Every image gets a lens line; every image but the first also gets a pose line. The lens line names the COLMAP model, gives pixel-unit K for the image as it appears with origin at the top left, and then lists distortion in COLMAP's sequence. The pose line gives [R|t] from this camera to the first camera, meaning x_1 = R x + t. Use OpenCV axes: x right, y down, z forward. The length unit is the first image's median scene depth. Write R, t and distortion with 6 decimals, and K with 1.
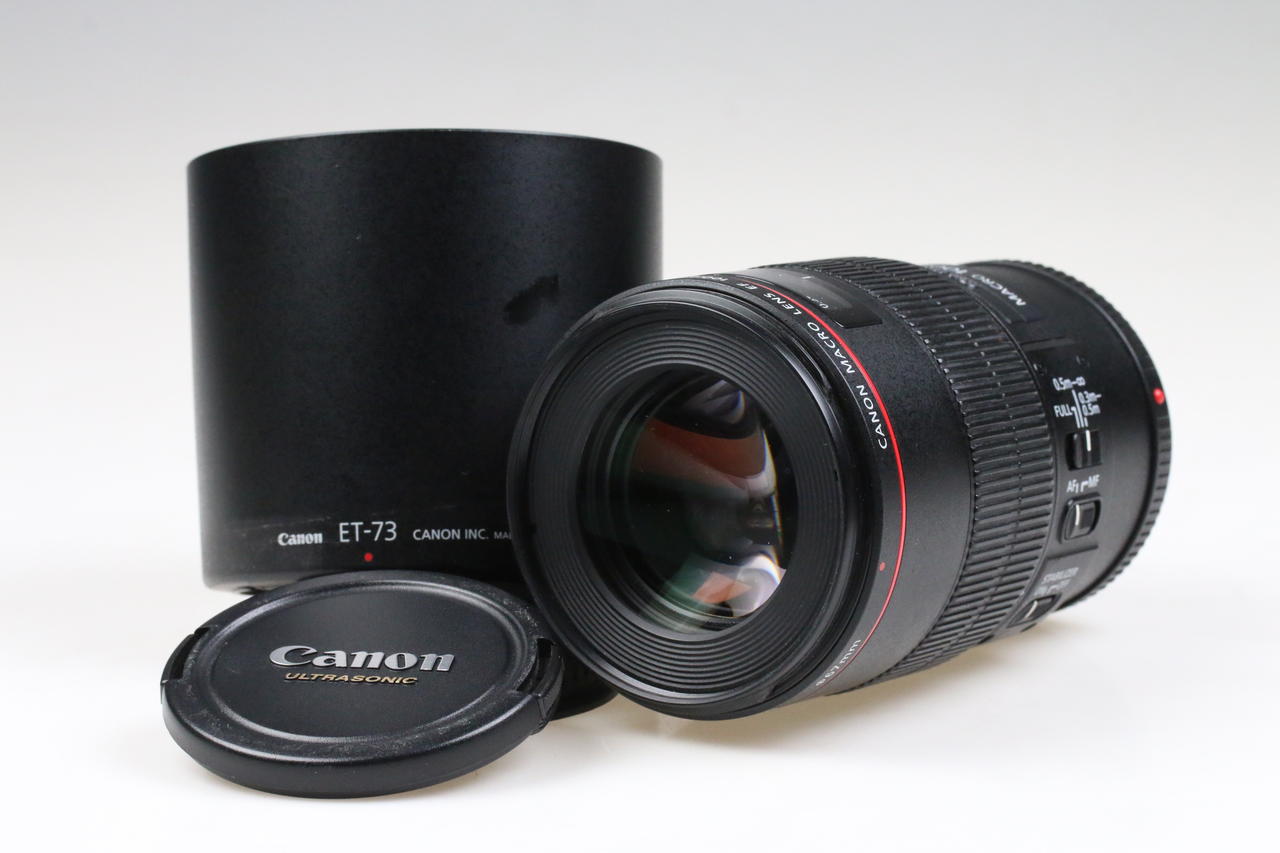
lens RADIAL K [[4036.6, 0, 639.9], [0, 4036.6, 426.5], [0, 0, 1]] dist [-0.154660, 0.000000]
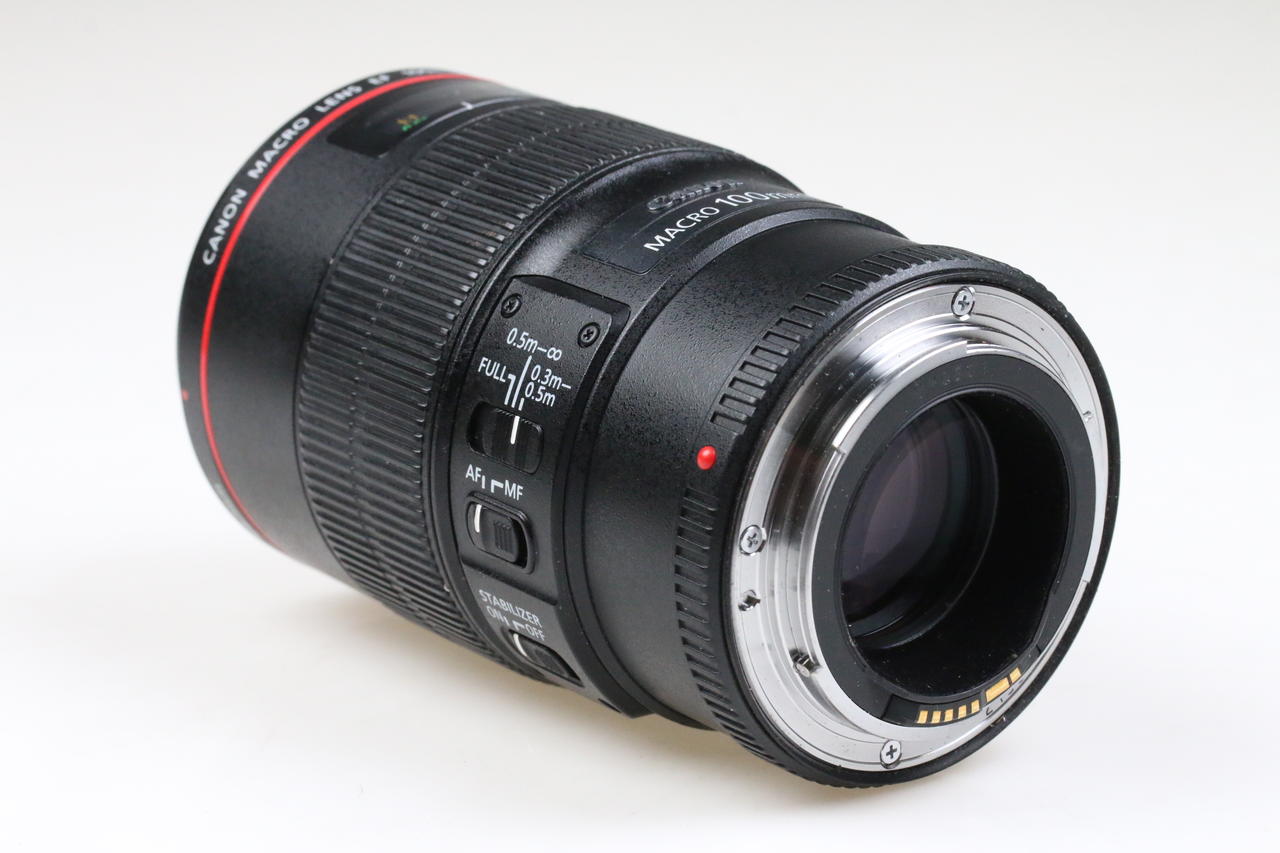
lens RADIAL K [[4036.6, 0, 639.9], [0, 4036.6, 426.6], [0, 0, 1]] dist [-0.154660, 0.000000]
pose [[-0.296292, 0.193104, -0.935373, 0.762288], [-0.207927, 0.942817, 0.260504, -0.184687], [0.932190, 0.271674, -0.239198, 1.190382]]
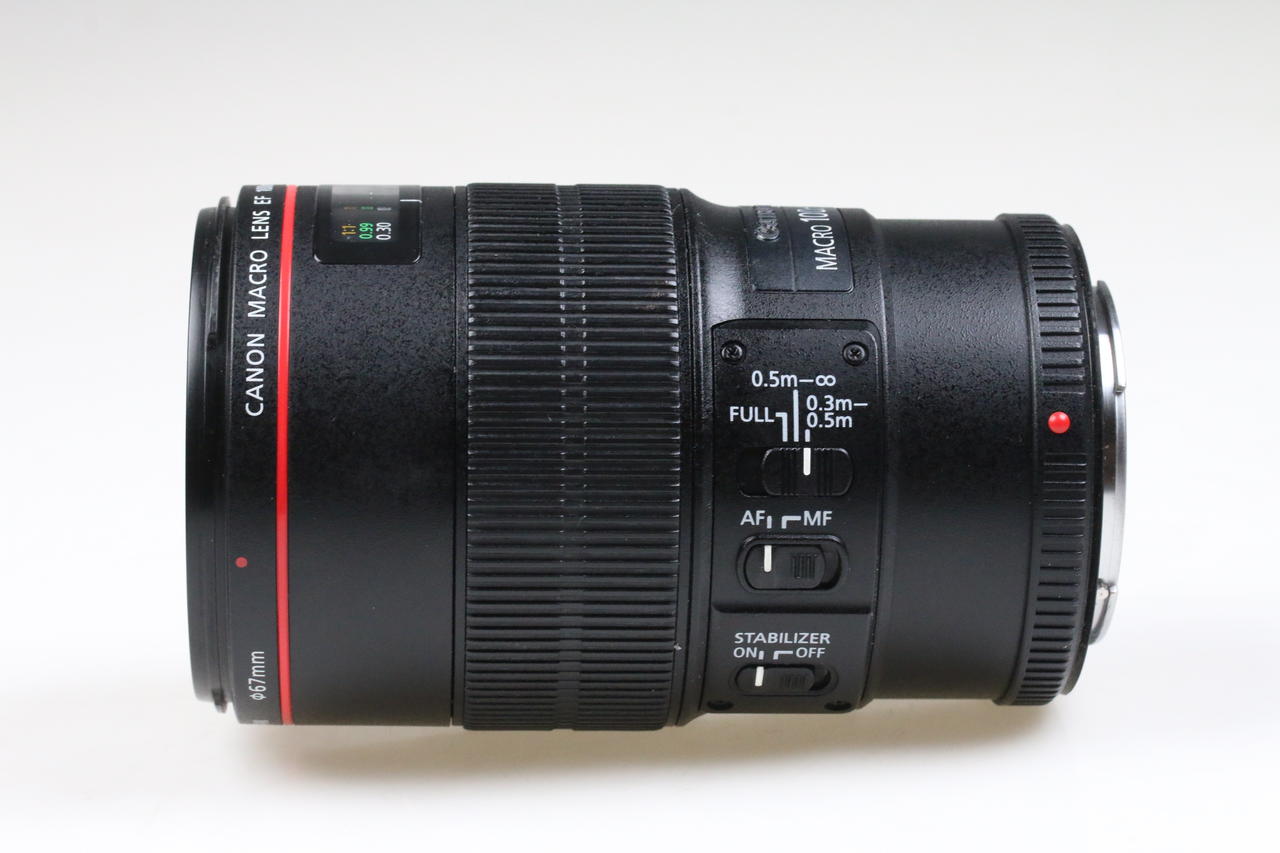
lens RADIAL K [[4036.6, 0, 639.9], [0, 4036.6, 425.9], [0, 0, 1]] dist [-0.154660, 0.000000]
pose [[0.605331, 0.137380, -0.784029, 0.667135], [-0.103349, 0.990220, 0.093716, -0.068505], [0.789236, 0.024300, 0.613609, 0.528195]]
